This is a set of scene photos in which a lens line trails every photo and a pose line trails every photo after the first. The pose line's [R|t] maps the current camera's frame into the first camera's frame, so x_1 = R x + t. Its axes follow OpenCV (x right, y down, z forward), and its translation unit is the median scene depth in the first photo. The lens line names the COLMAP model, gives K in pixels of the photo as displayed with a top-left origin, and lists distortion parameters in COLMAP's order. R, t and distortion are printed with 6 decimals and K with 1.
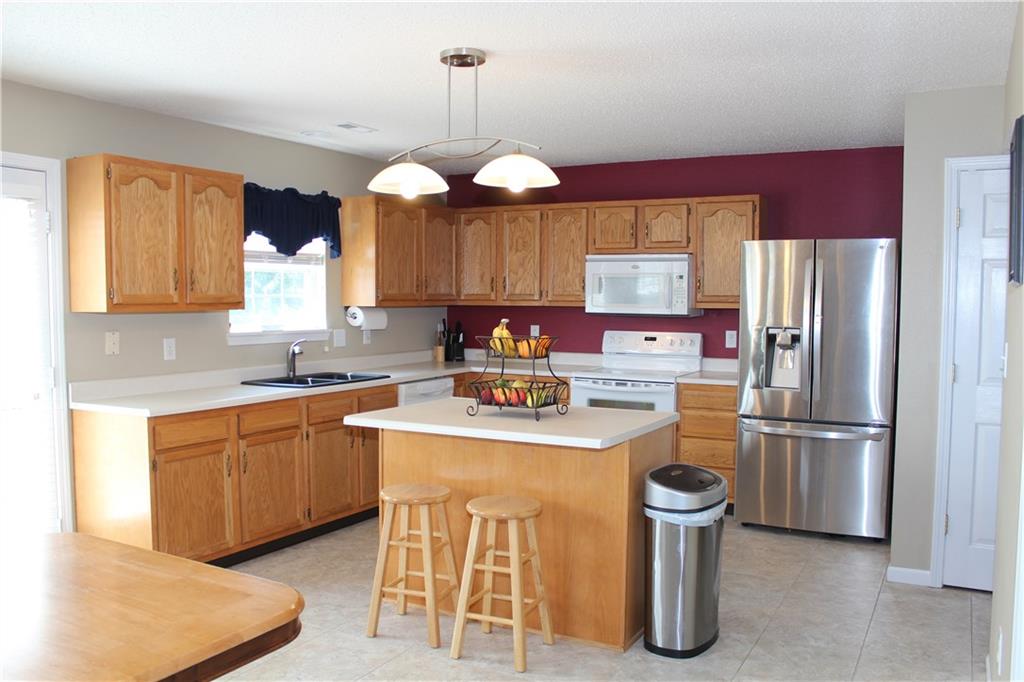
lens RADIAL K [[864.1, 0, 514.0], [0, 864.1, 343.5], [0, 0, 1]] dist [-0.150122, 0.114940]
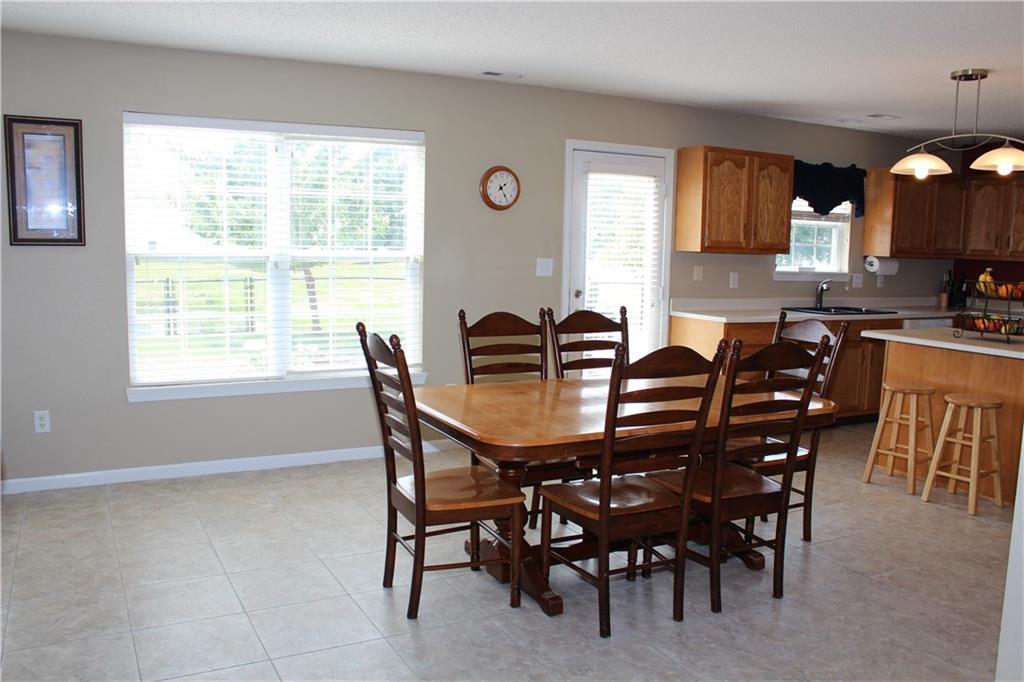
lens RADIAL K [[864.1, 0, 502.7], [0, 864.1, 349.1], [0, 0, 1]] dist [-0.150122, 0.114940]
pose [[0.832448, 0.088505, -0.546990, 0.070922], [-0.052285, 0.995303, 0.081472, 0.028815], [0.551631, -0.039222, 0.833165, -0.465775]]
